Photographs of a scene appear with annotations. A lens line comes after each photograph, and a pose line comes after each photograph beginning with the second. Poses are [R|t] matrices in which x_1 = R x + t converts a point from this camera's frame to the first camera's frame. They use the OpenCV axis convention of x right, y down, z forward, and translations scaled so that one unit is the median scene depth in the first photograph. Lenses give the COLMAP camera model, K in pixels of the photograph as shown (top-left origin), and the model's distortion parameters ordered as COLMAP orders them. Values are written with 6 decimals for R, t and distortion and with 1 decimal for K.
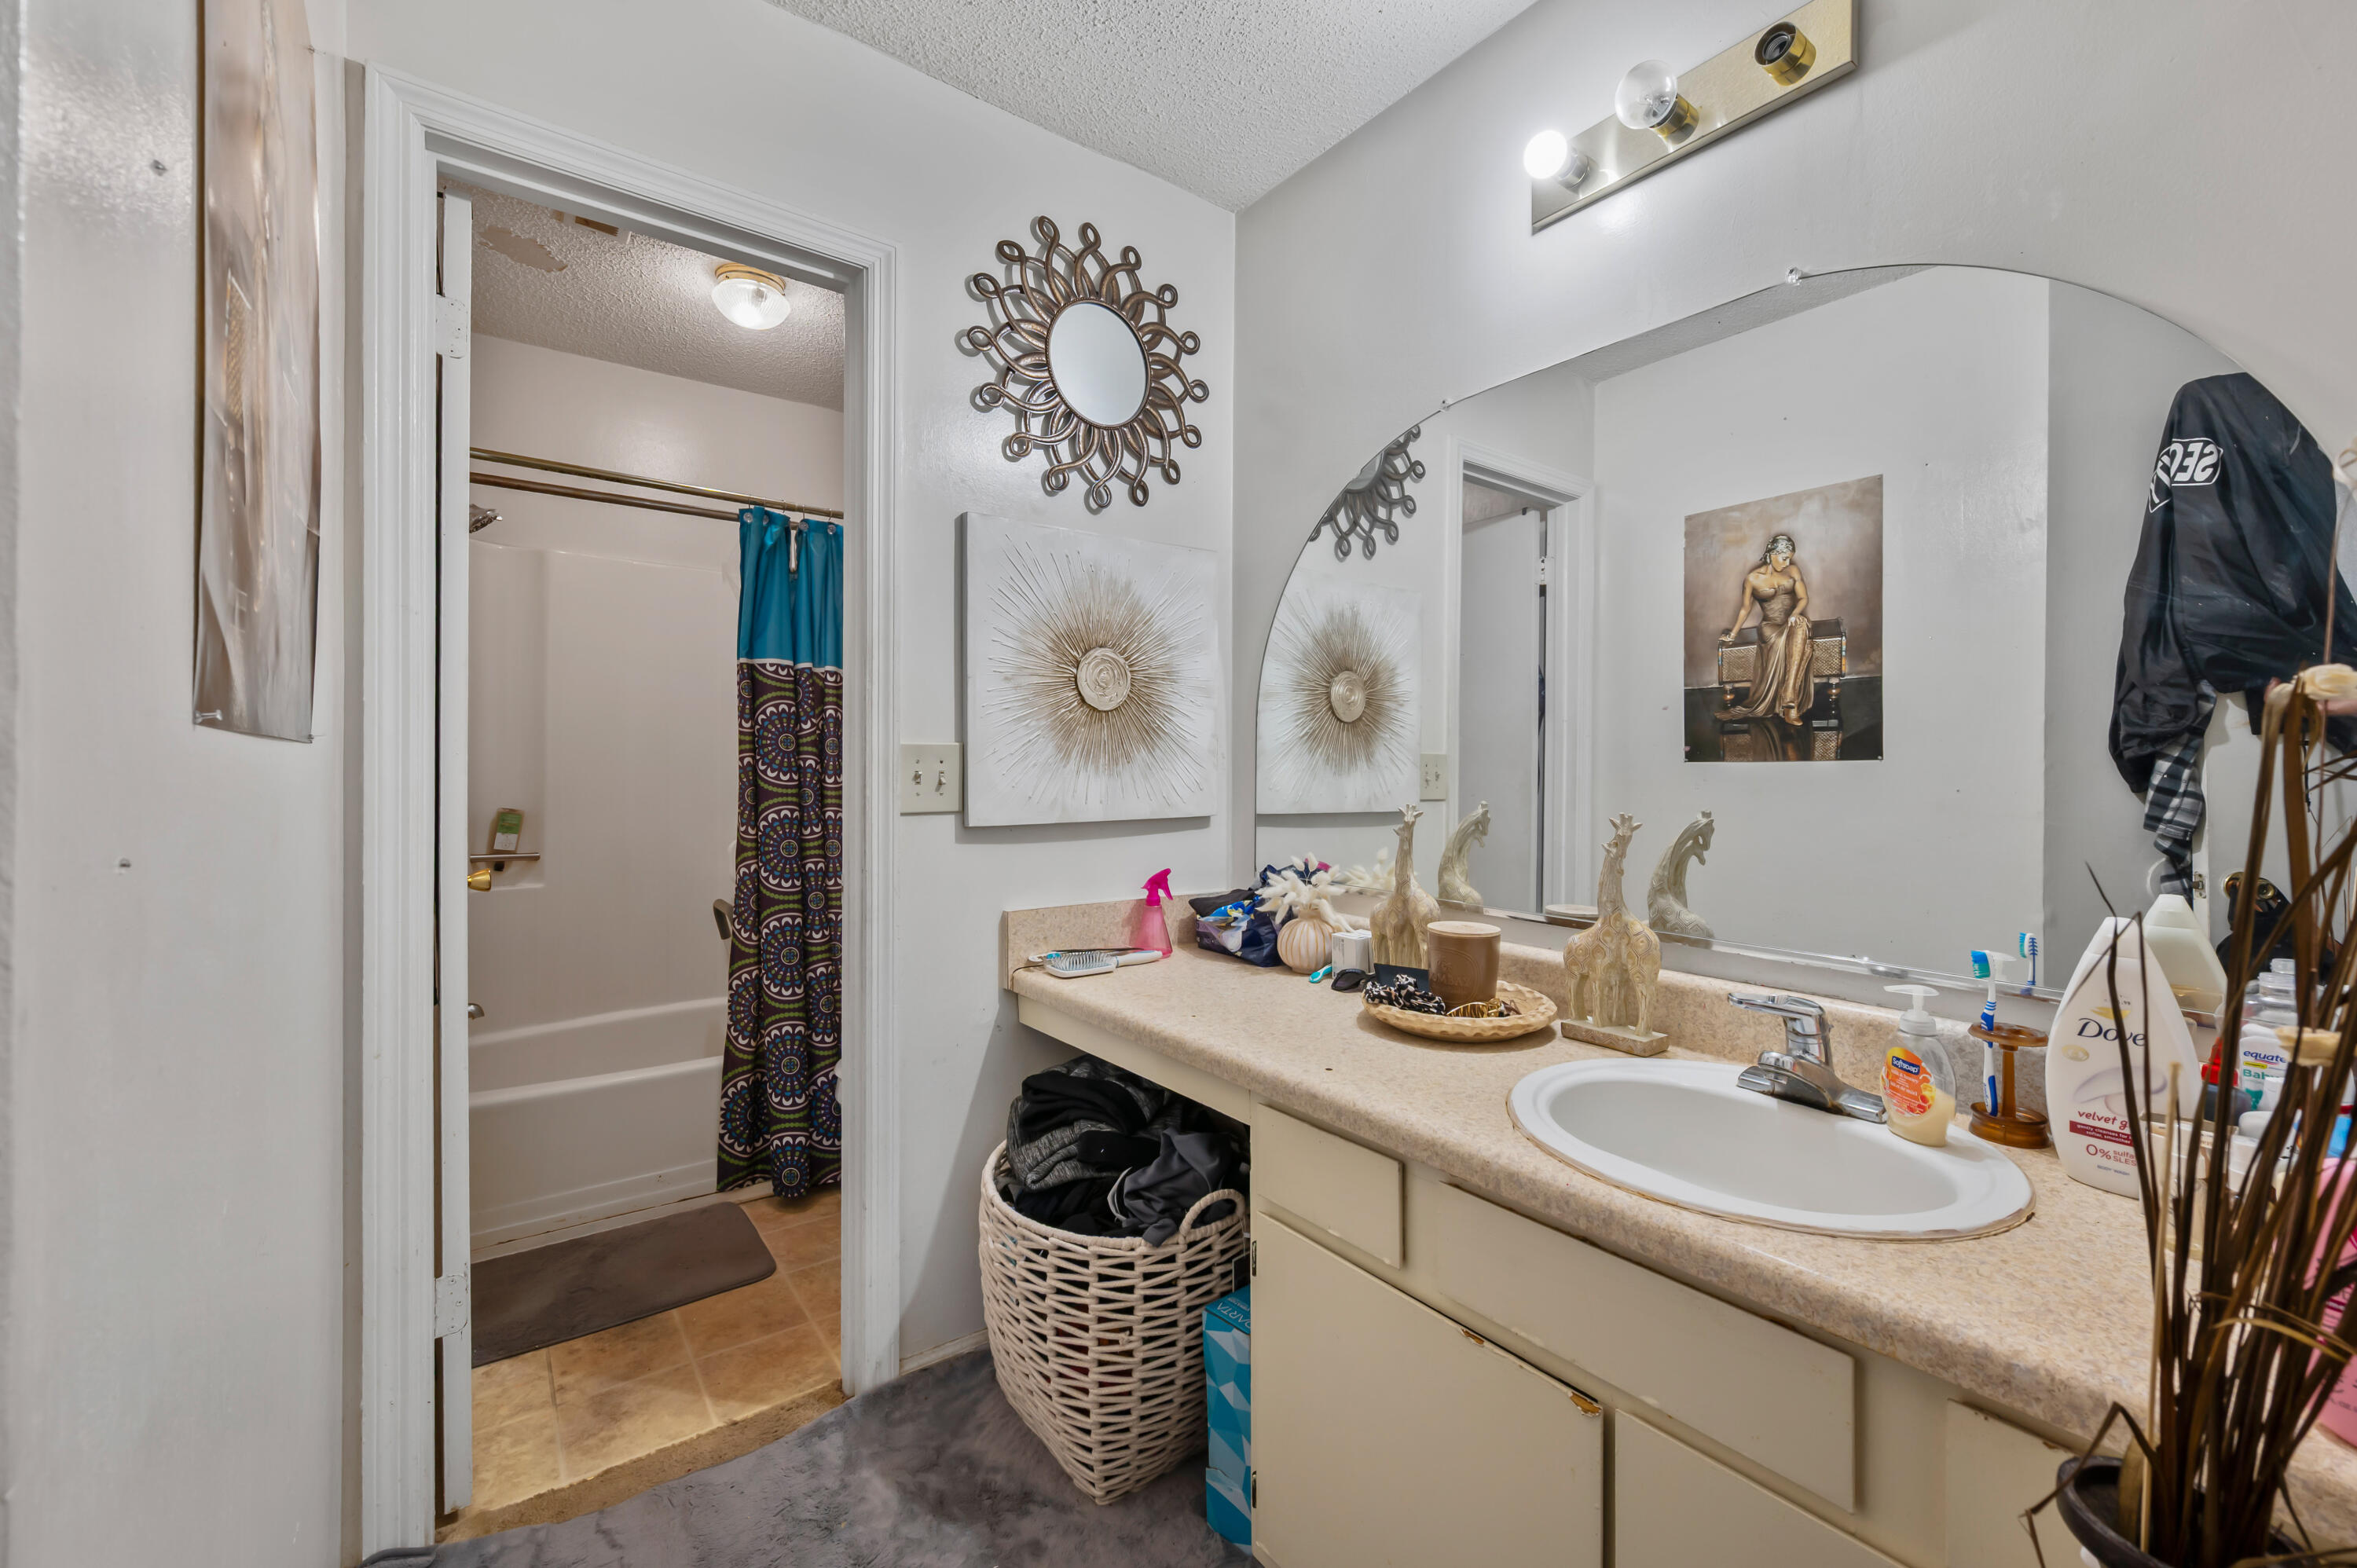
lens RADIAL K [[939.4, 0, 1170.6], [0, 939.4, 765.9], [0, 0, 1]] dist [0.000888, 0.000041]
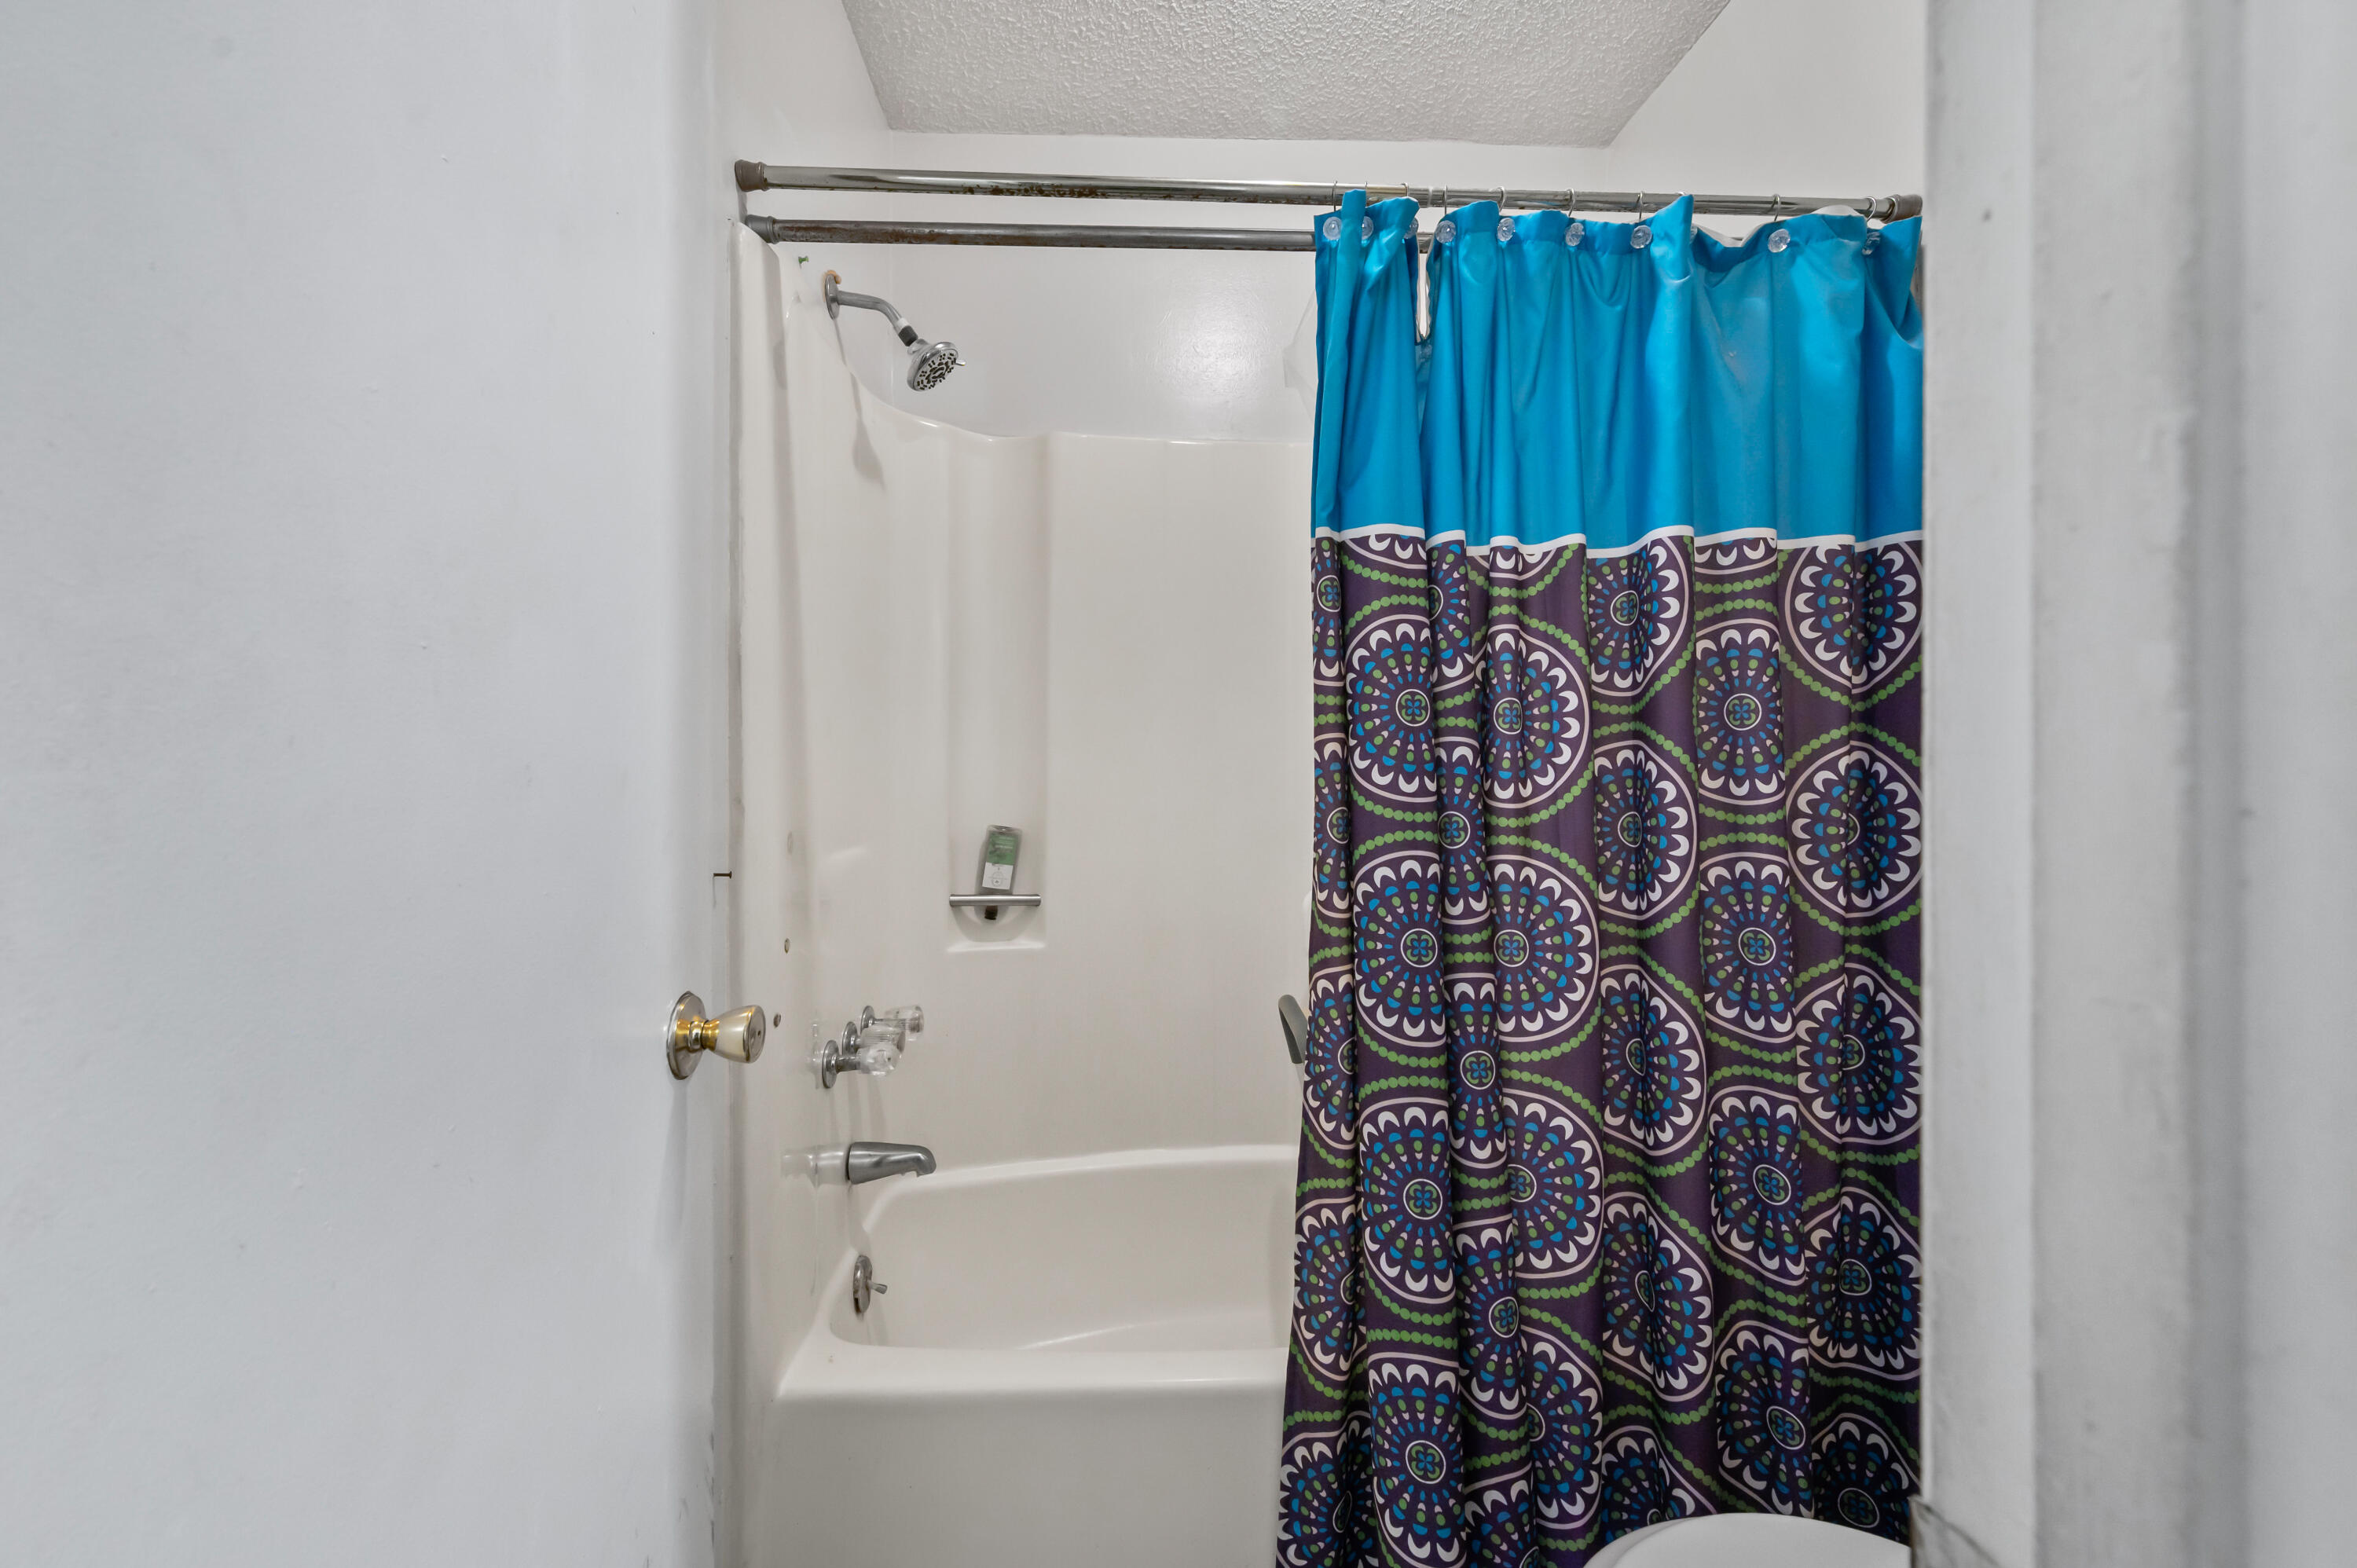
lens RADIAL K [[939.4, 0, 1175.6], [0, 939.4, 771.1], [0, 0, 1]] dist [0.000888, 0.000041]
pose [[0.833222, 0.000590, -0.552939, -0.255694], [0.001927, 0.999990, 0.003970, 0.003057], [0.552936, -0.004374, 0.833212, 0.565814]]
